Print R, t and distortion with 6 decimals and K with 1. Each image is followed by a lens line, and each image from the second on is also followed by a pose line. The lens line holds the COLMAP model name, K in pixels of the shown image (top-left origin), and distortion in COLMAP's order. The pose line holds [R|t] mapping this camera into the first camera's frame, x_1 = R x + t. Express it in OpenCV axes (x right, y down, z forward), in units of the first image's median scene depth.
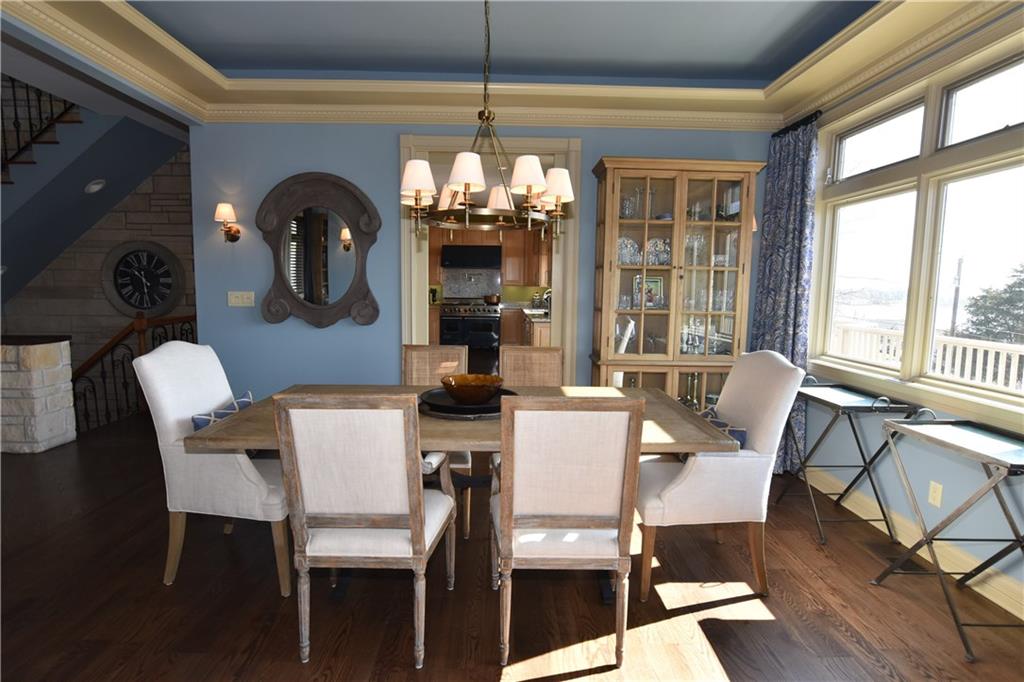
lens RADIAL K [[508.7, 0, 511.2], [0, 508.7, 338.0], [0, 0, 1]] dist [-0.029119, 0.008512]
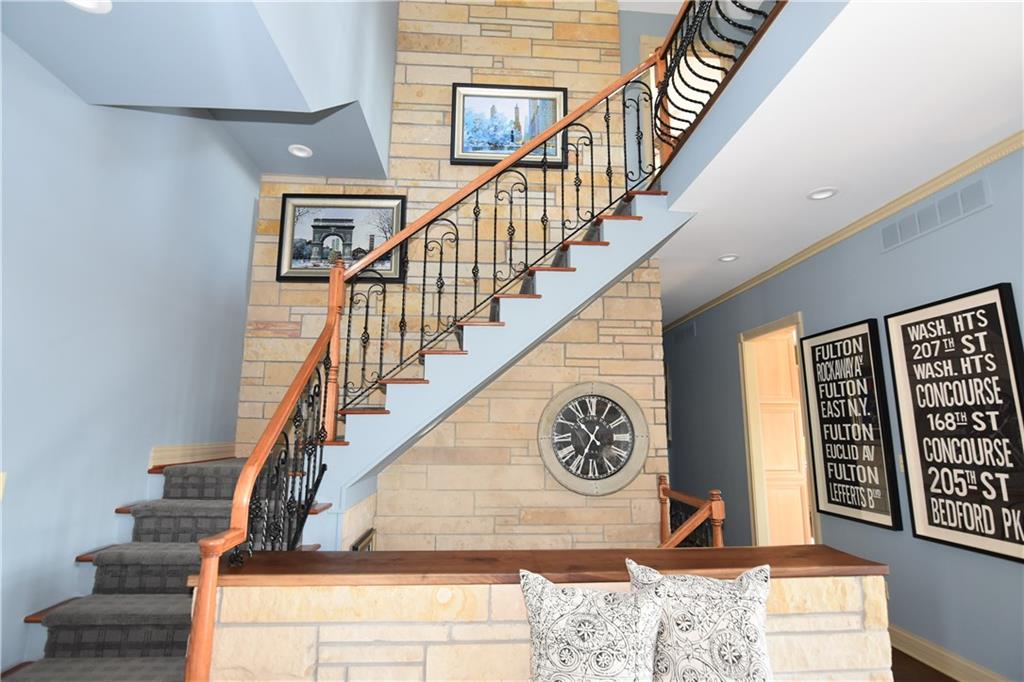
lens RADIAL K [[508.7, 0, 510.7], [0, 508.7, 339.0], [0, 0, 1]] dist [-0.029119, 0.008512]
pose [[0.998918, 0.002612, 0.046431, -0.881672], [0.010404, 0.960559, -0.277880, -0.051390], [-0.045325, 0.278063, 0.959493, 0.287563]]
